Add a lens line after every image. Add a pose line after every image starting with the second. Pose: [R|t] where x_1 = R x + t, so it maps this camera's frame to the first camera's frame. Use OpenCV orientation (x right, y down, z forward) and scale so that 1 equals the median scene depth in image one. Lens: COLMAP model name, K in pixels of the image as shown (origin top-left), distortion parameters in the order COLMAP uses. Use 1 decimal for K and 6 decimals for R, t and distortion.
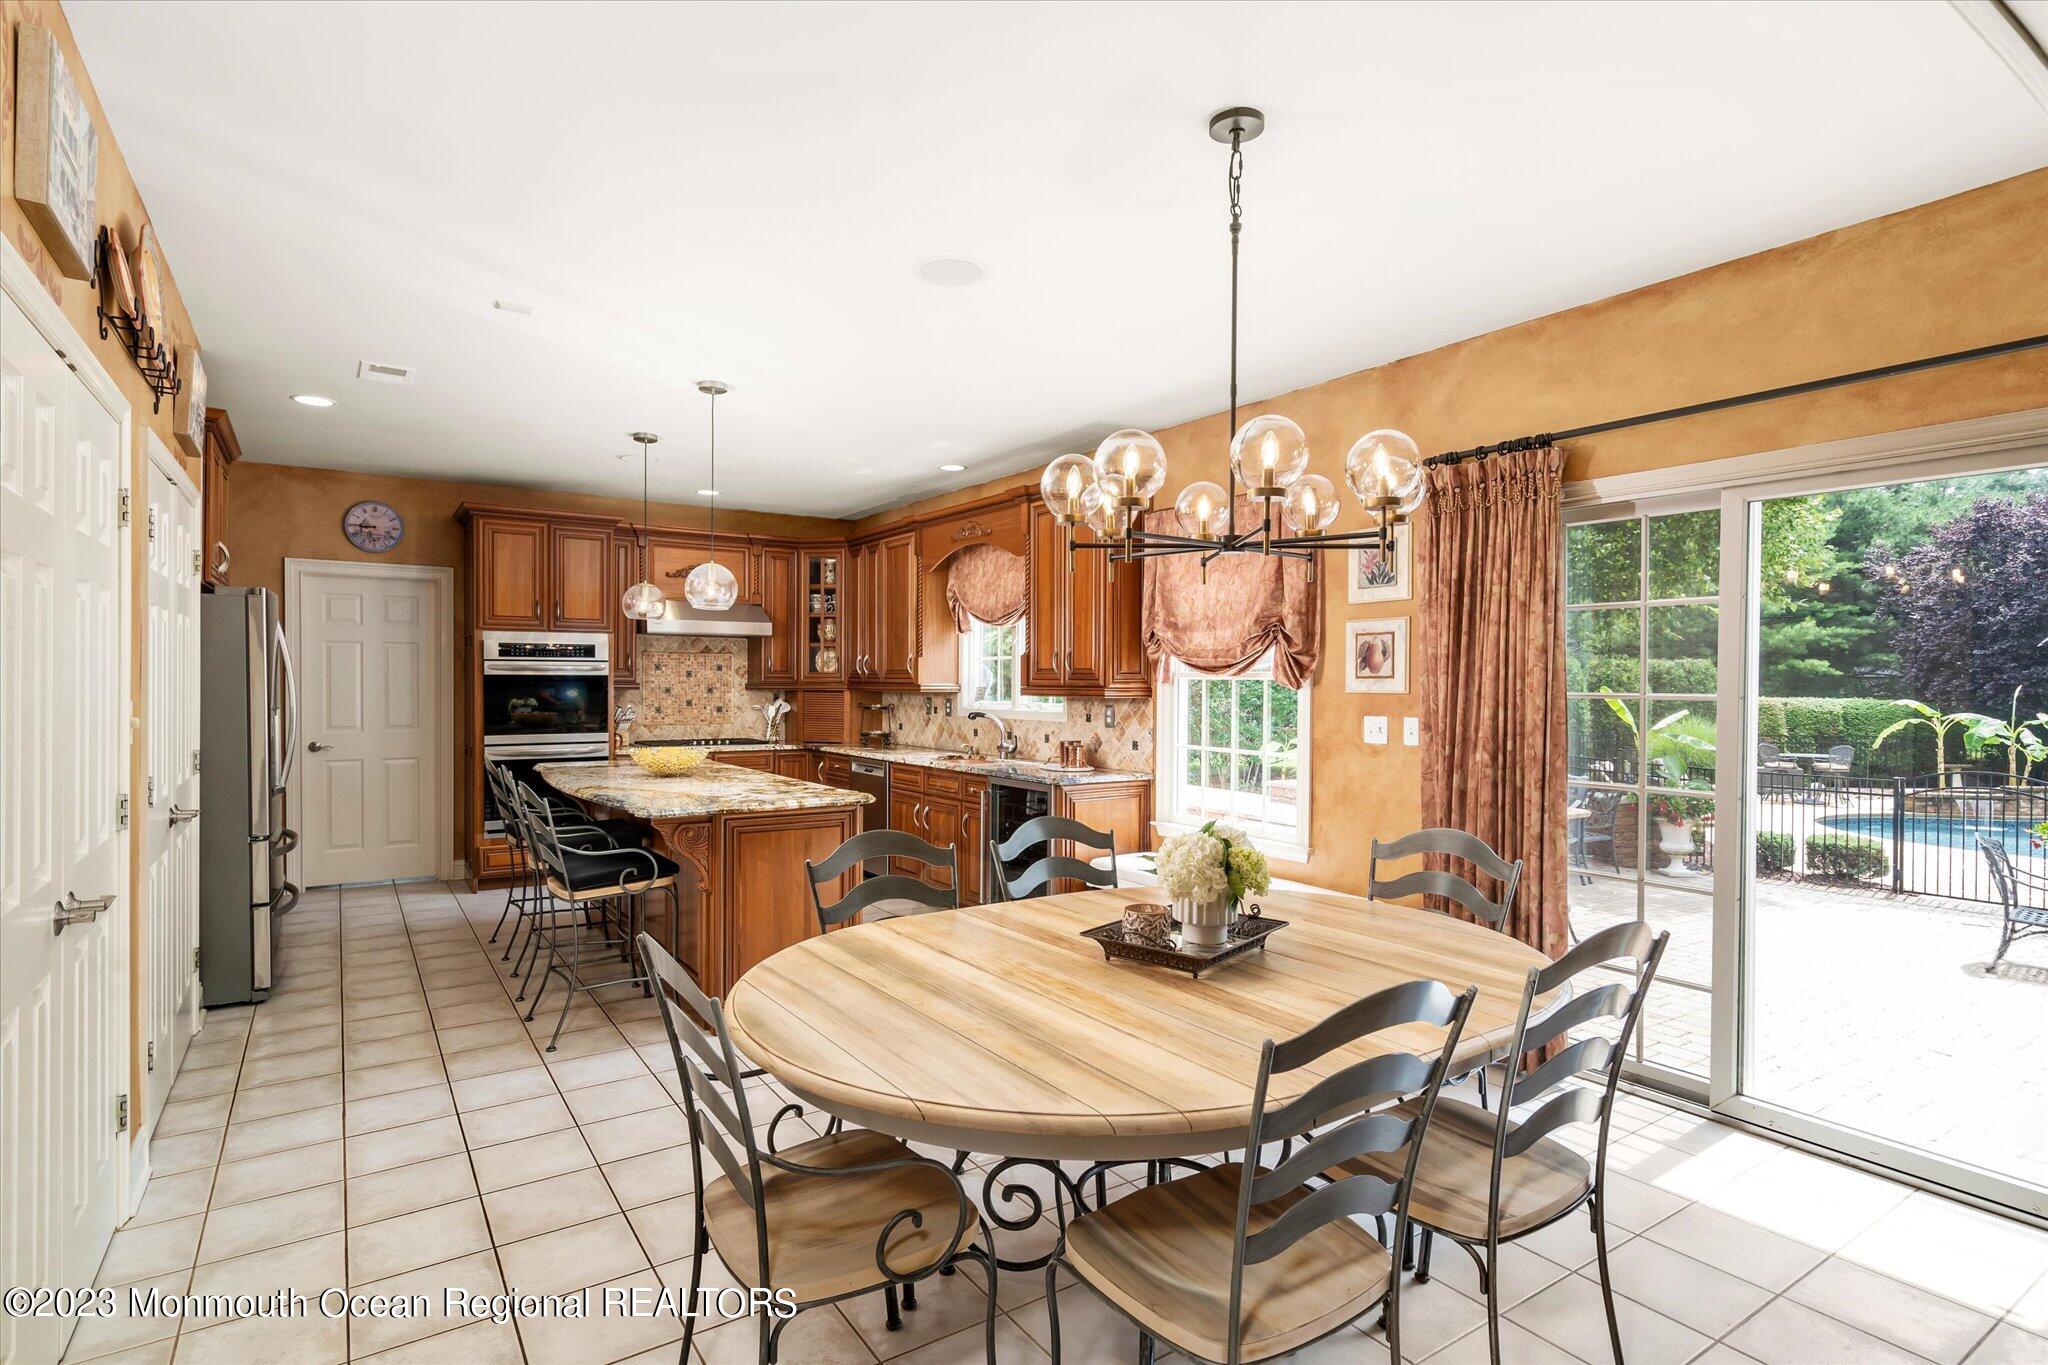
lens RADIAL K [[973.1, 0, 1024.0], [0, 973.1, 682.5], [0, 0, 1]] dist [0.003045, 0.000296]
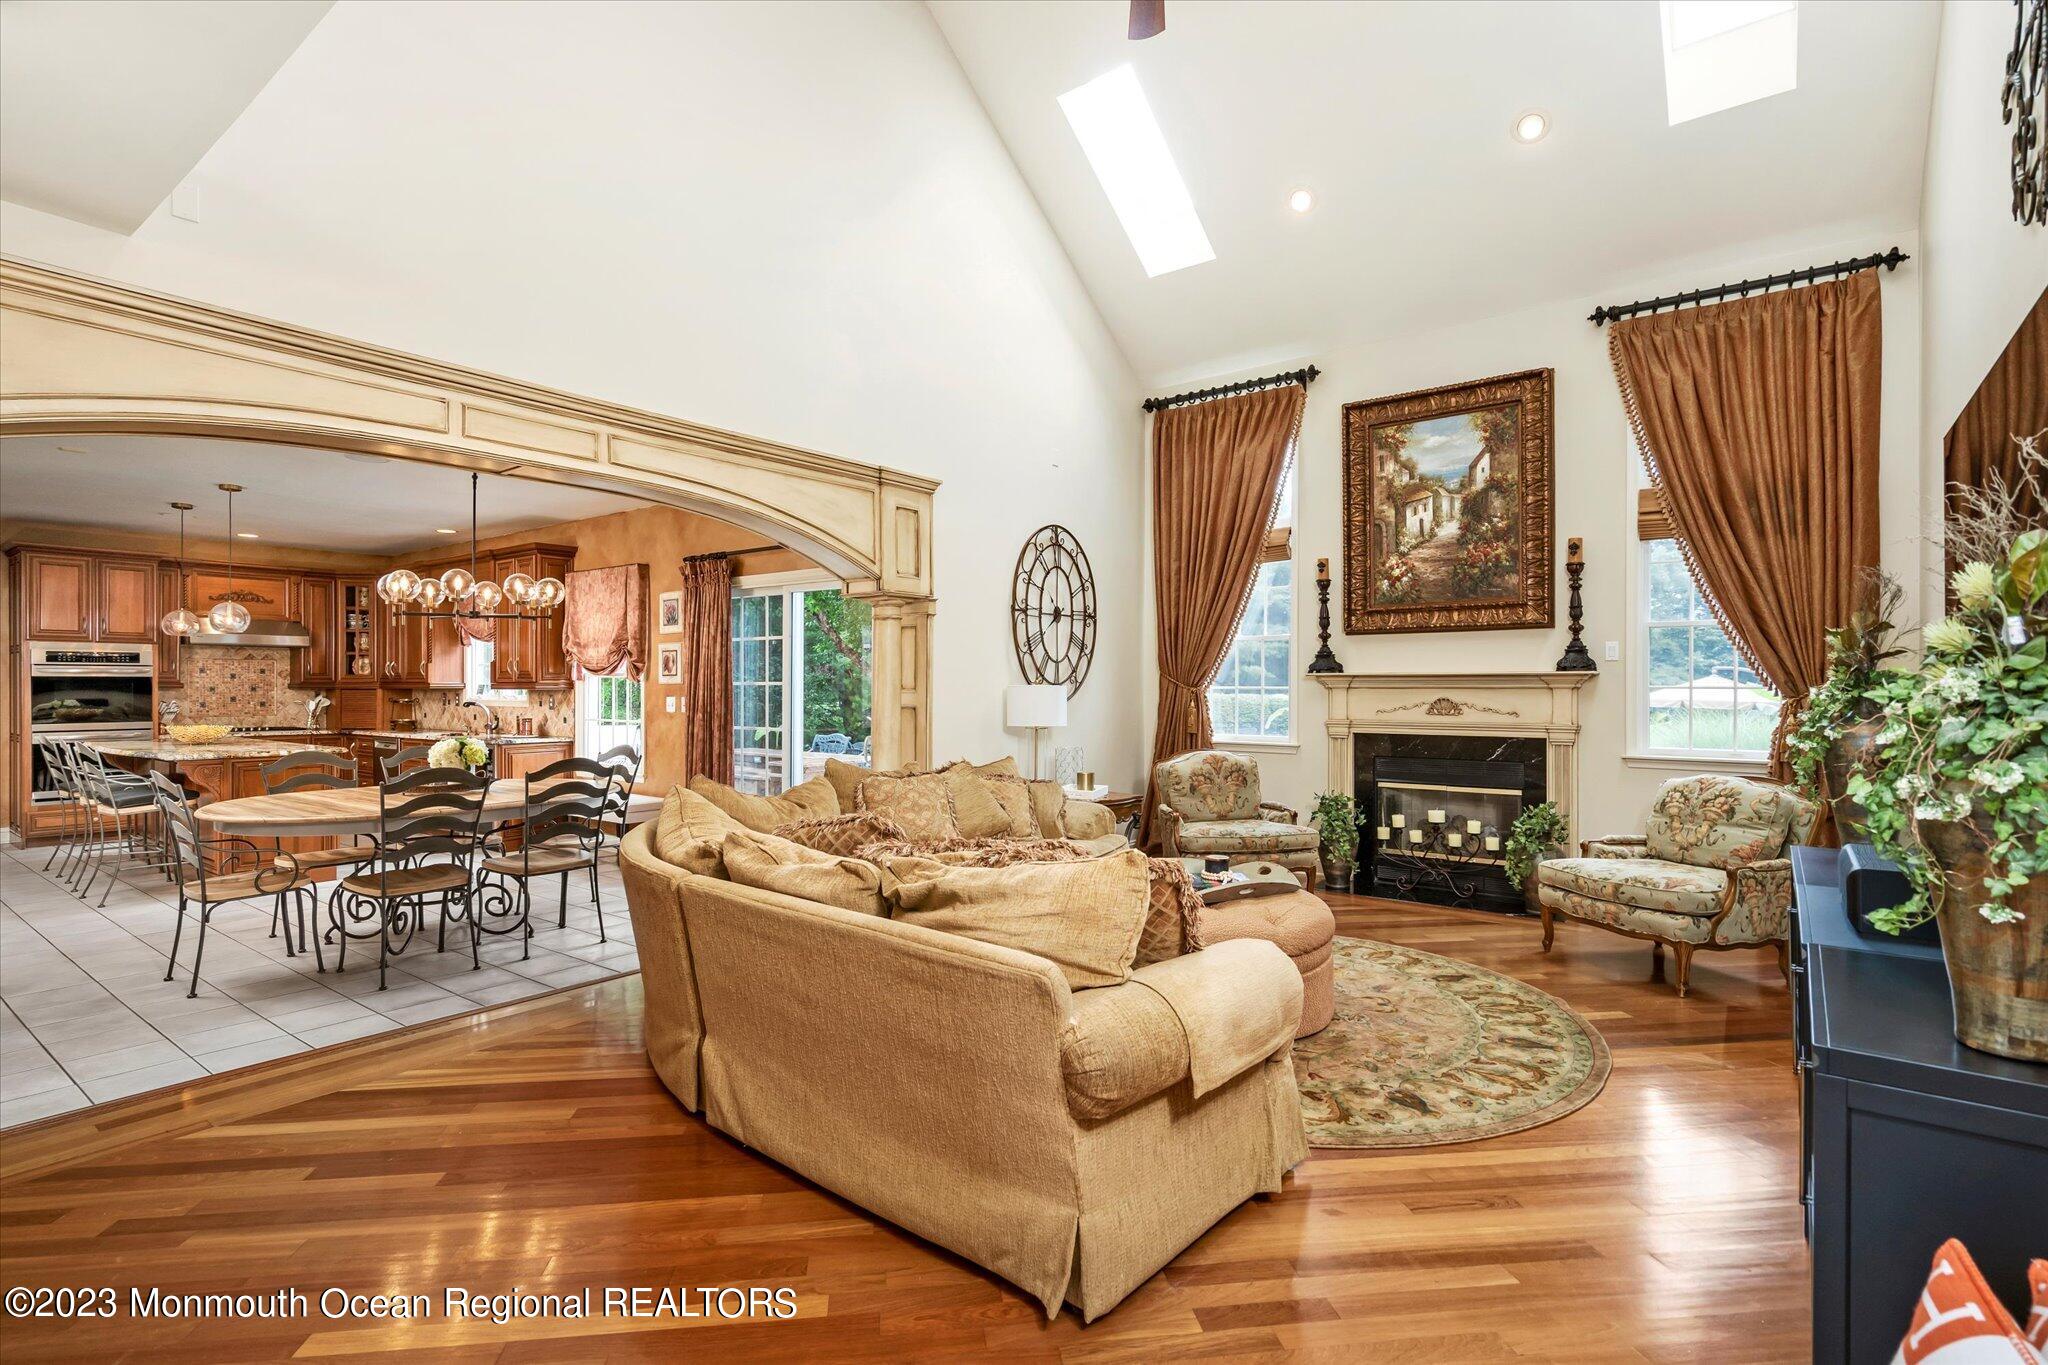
lens RADIAL K [[973.1, 0, 1024.0], [0, 973.1, 682.5], [0, 0, 1]] dist [0.003045, 0.000296]
pose [[0.951606, -0.005125, 0.307278, 0.262089], [0.006453, 0.999974, -0.003306, 0.011183], [-0.307253, 0.005128, 0.951614, -0.557451]]
